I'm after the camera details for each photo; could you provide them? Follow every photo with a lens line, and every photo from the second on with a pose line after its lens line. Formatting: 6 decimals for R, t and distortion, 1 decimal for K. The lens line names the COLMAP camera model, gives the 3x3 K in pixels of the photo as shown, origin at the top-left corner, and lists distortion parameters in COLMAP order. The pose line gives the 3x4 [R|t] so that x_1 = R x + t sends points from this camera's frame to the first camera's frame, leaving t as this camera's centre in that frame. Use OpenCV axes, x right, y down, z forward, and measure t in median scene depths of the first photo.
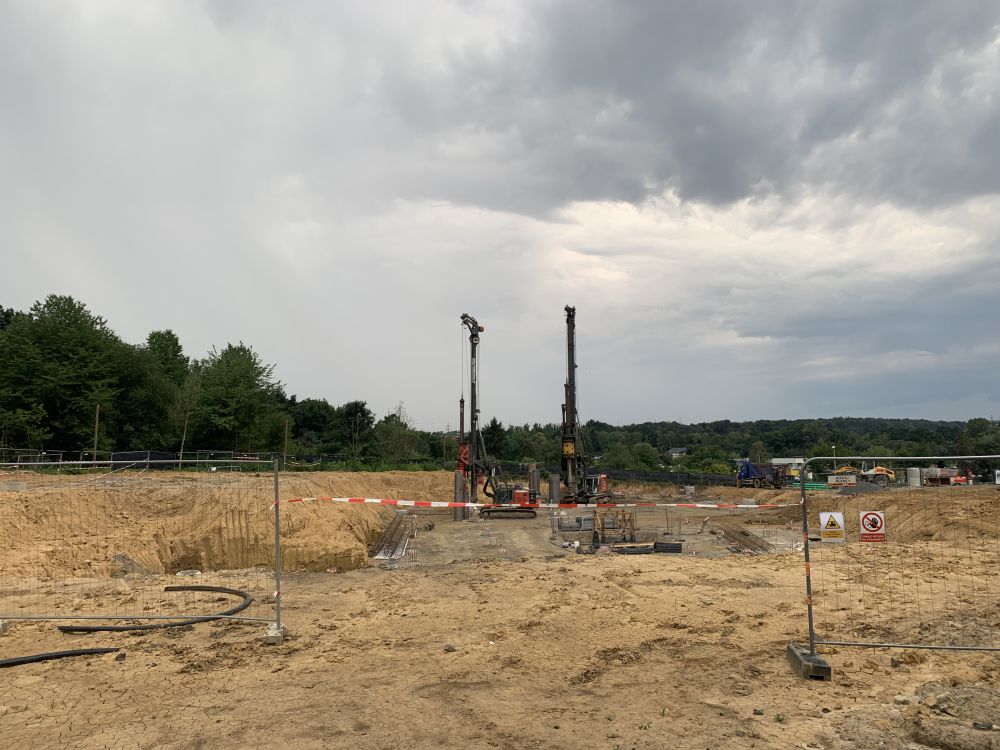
lens RADIAL K [[785.5, 0, 500.8], [0, 785.5, 355.0], [0, 0, 1]] dist [0.057927, -0.005652]
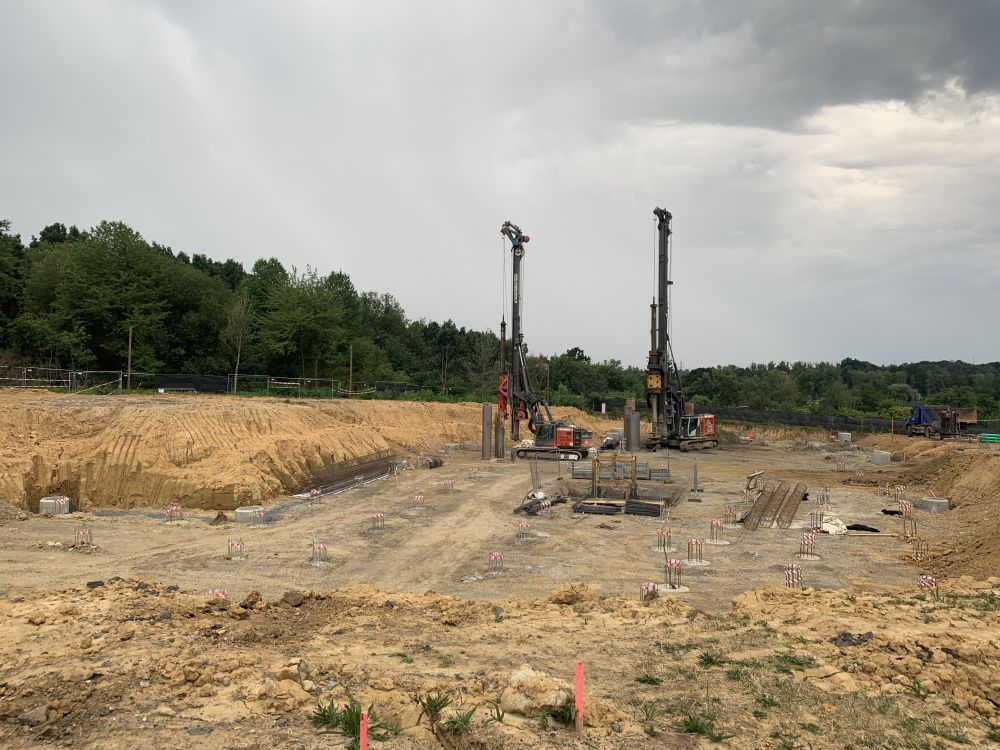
lens RADIAL K [[769.9, 0, 494.8], [0, 769.9, 379.5], [0, 0, 1]] dist [0.058867, -0.062213]
pose [[0.939911, 0.016678, -0.341011, 0.200503], [0.020698, 0.994186, 0.105671, 0.025374], [0.340791, -0.106380, 0.934101, 0.170921]]
